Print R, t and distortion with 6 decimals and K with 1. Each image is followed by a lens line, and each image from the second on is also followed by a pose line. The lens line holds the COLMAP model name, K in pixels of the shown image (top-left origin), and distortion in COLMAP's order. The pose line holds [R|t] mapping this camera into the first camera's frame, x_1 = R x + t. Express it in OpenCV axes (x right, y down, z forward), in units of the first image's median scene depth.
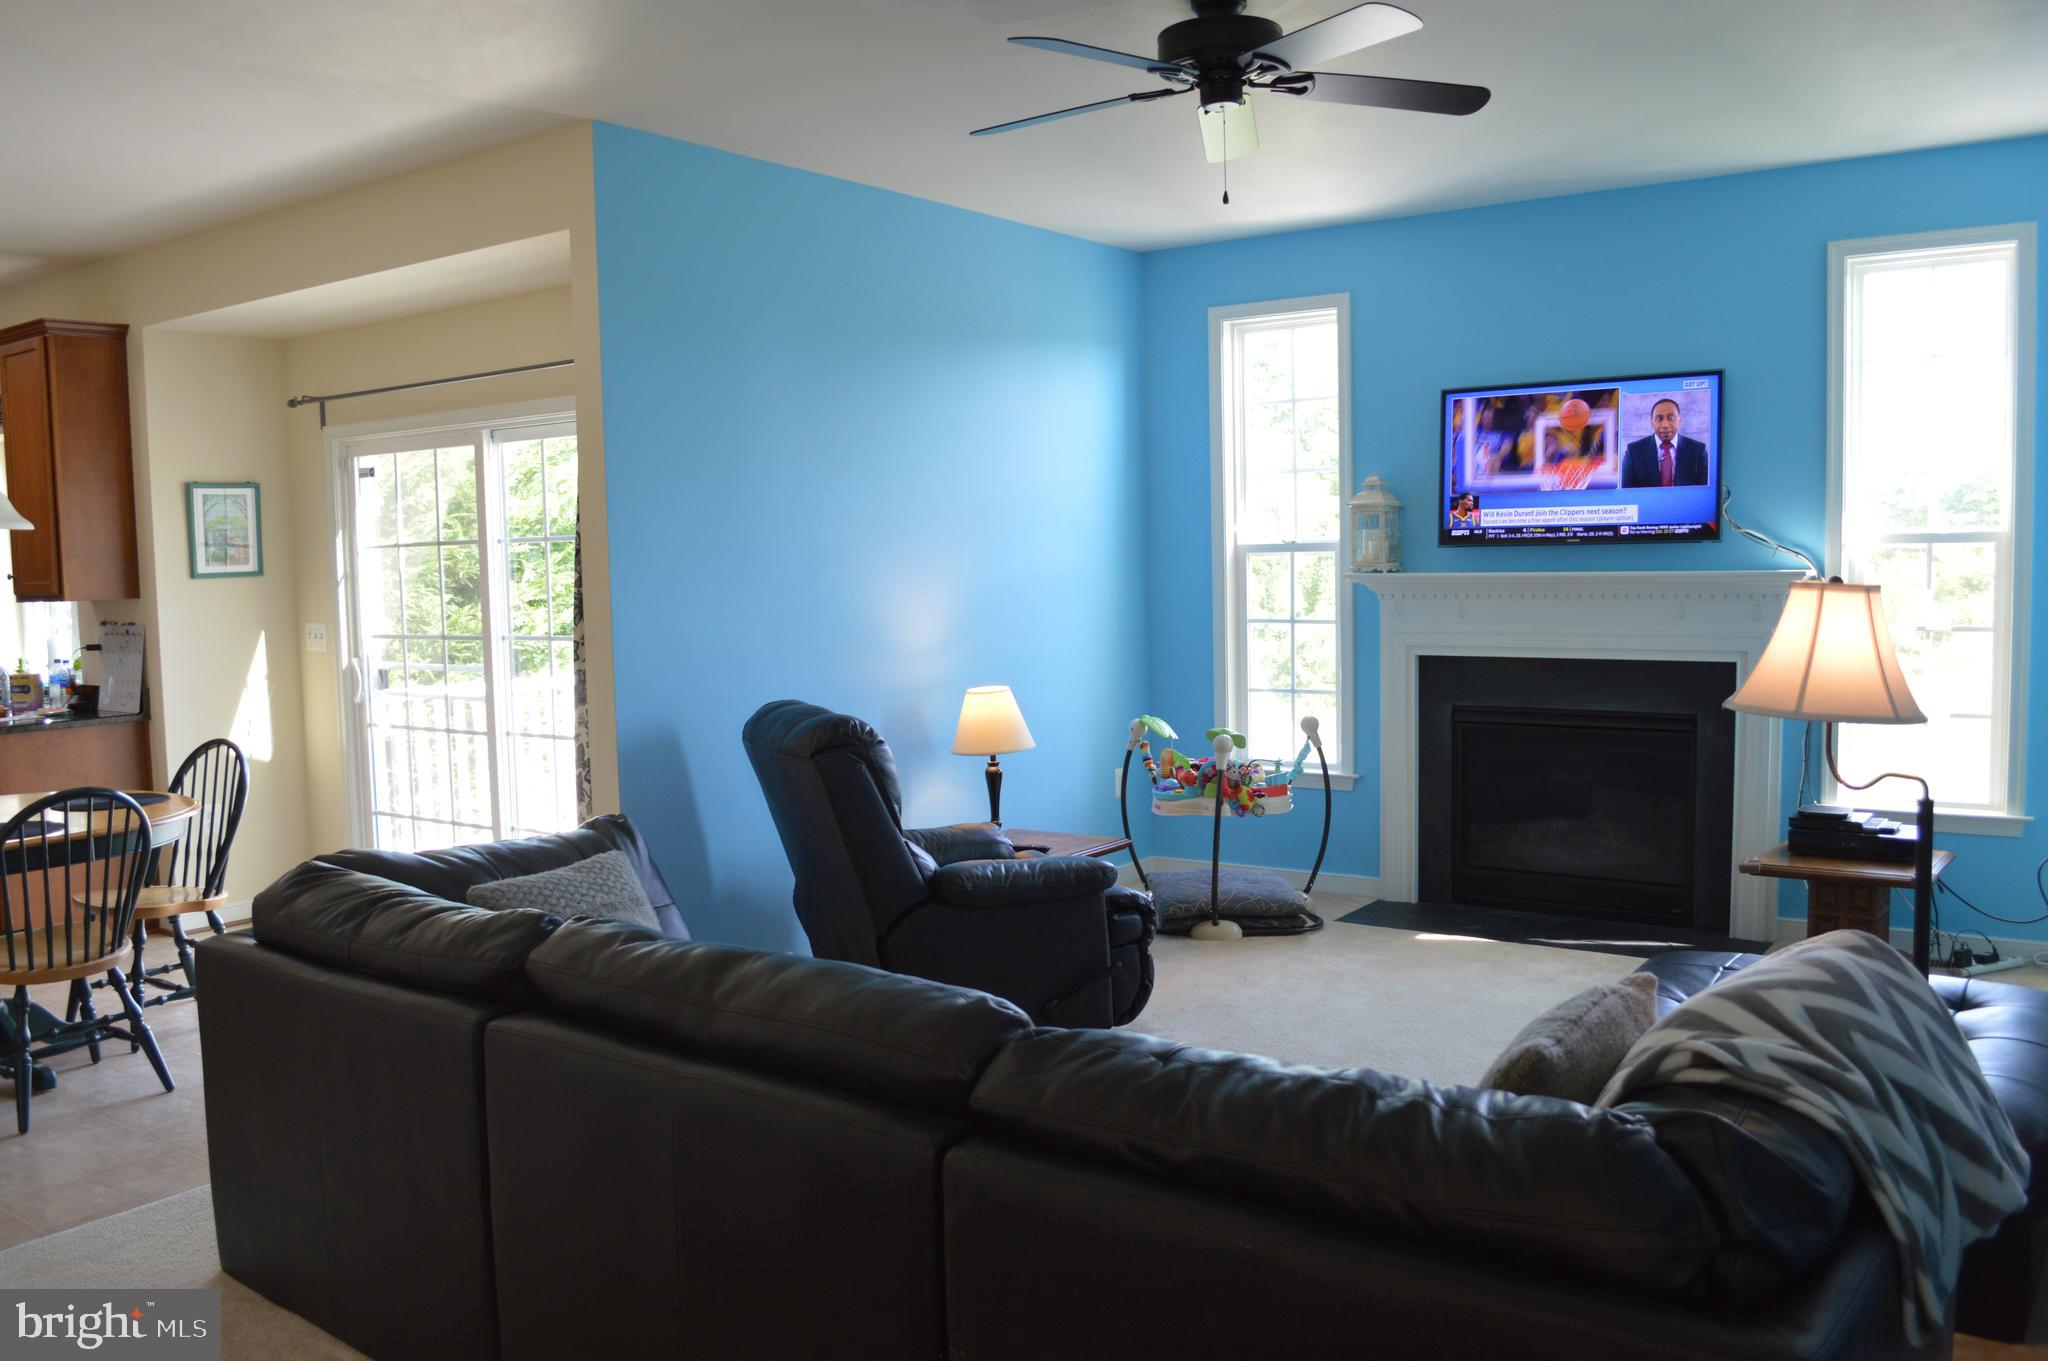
lens RADIAL K [[1624.7, 0, 1024.0], [0, 1624.7, 680.5], [0, 0, 1]] dist [-0.077955, -0.004564]
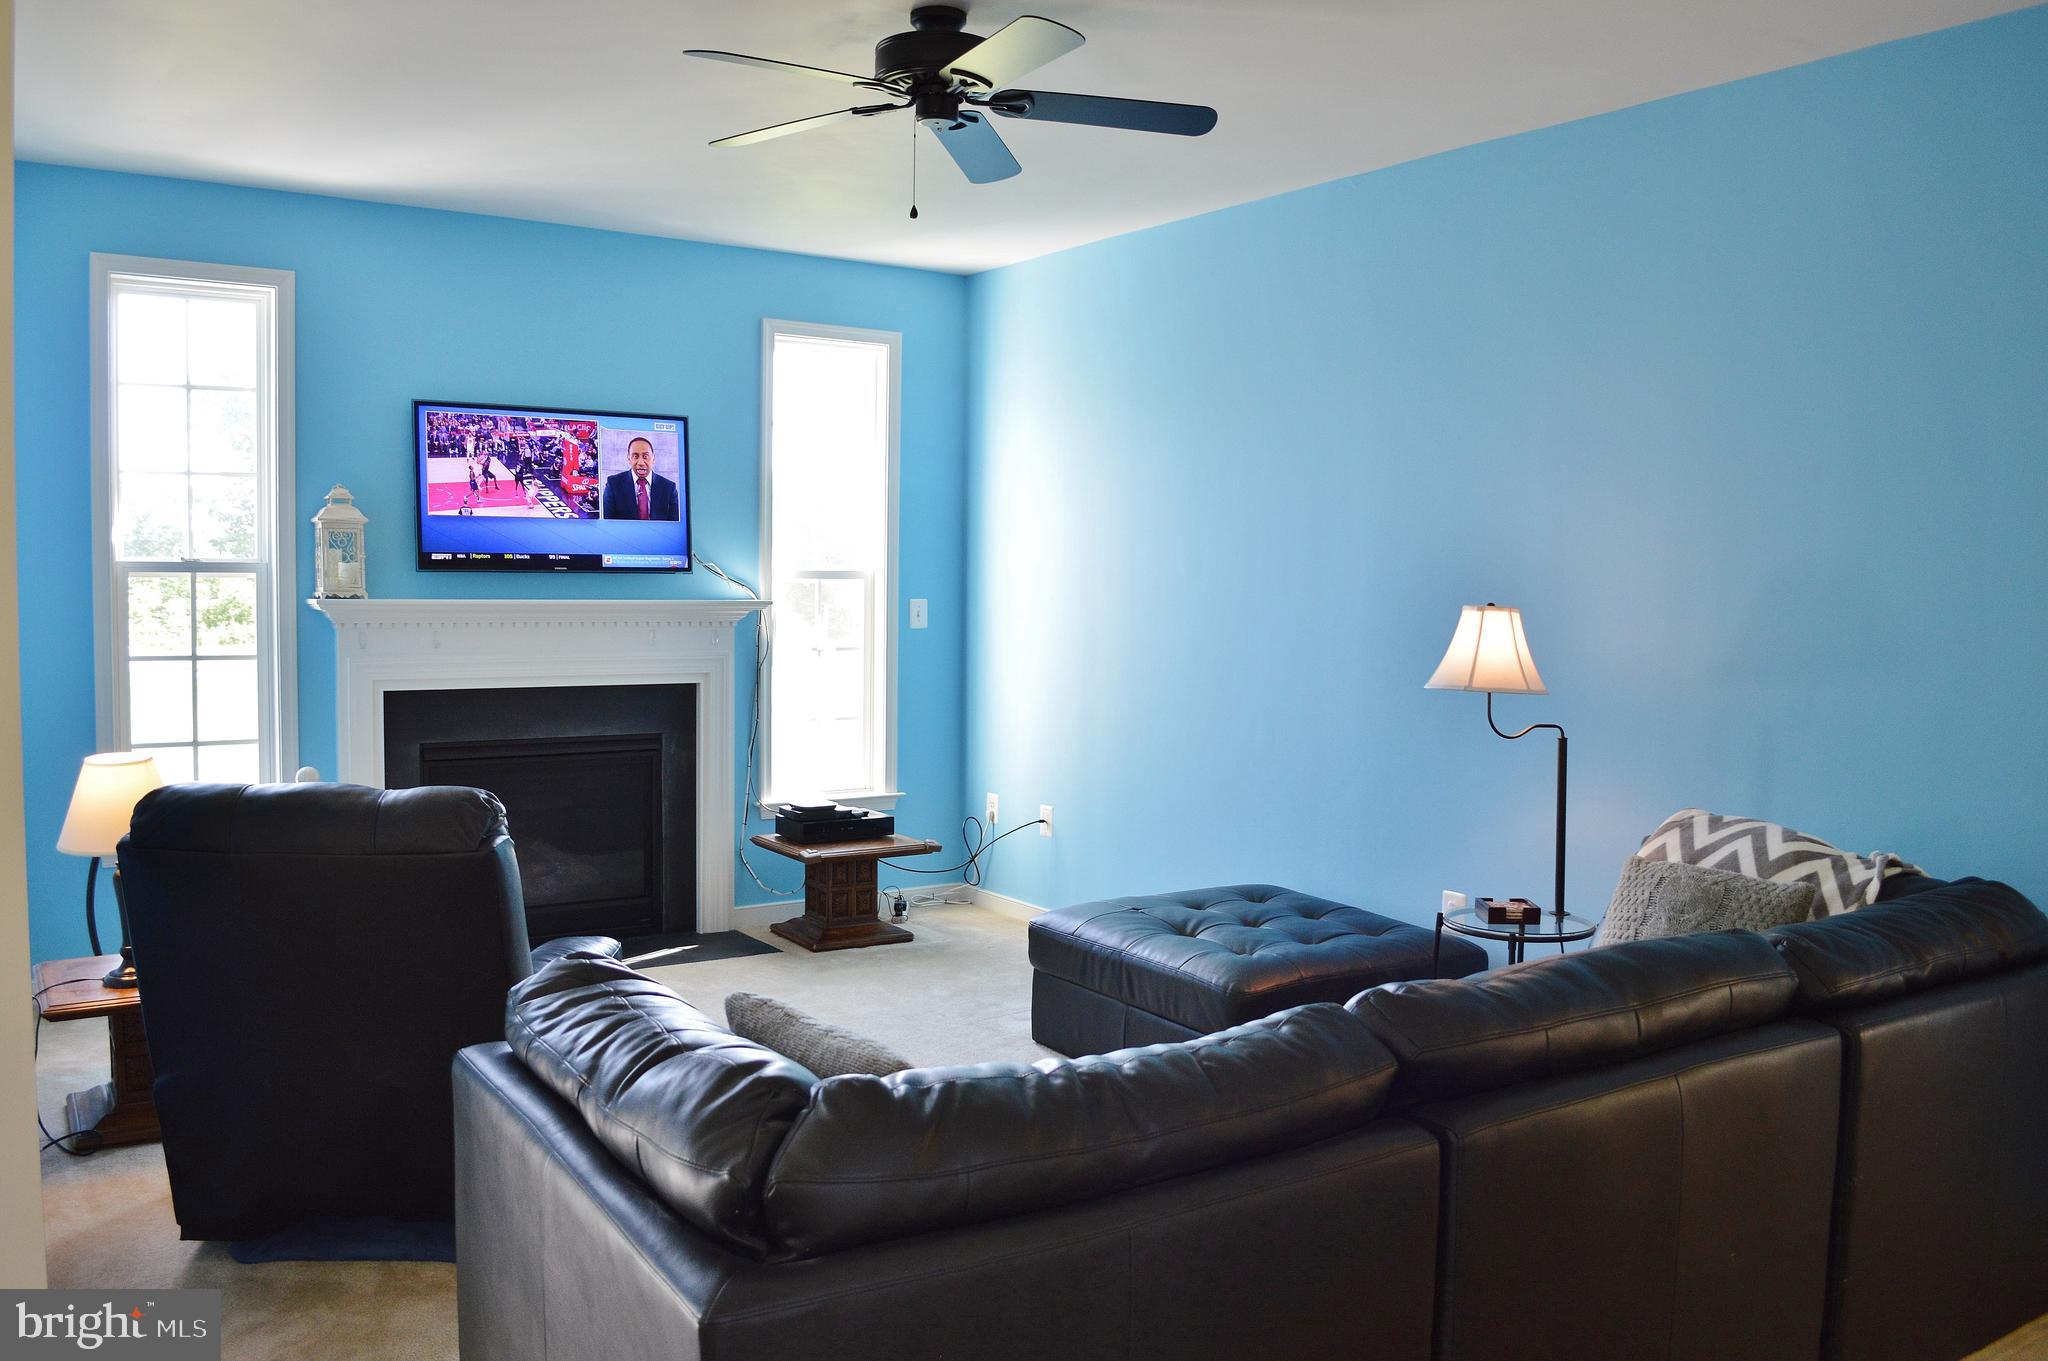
lens RADIAL K [[1642.2, 0, 1024.0], [0, 1642.2, 680.5], [0, 0, 1]] dist [-0.011149, -0.004165]
pose [[0.369957, -0.032425, 0.928483, -0.518402], [0.055181, 0.998393, 0.012879, -0.015029], [-0.927409, 0.046470, 0.371152, 0.366448]]
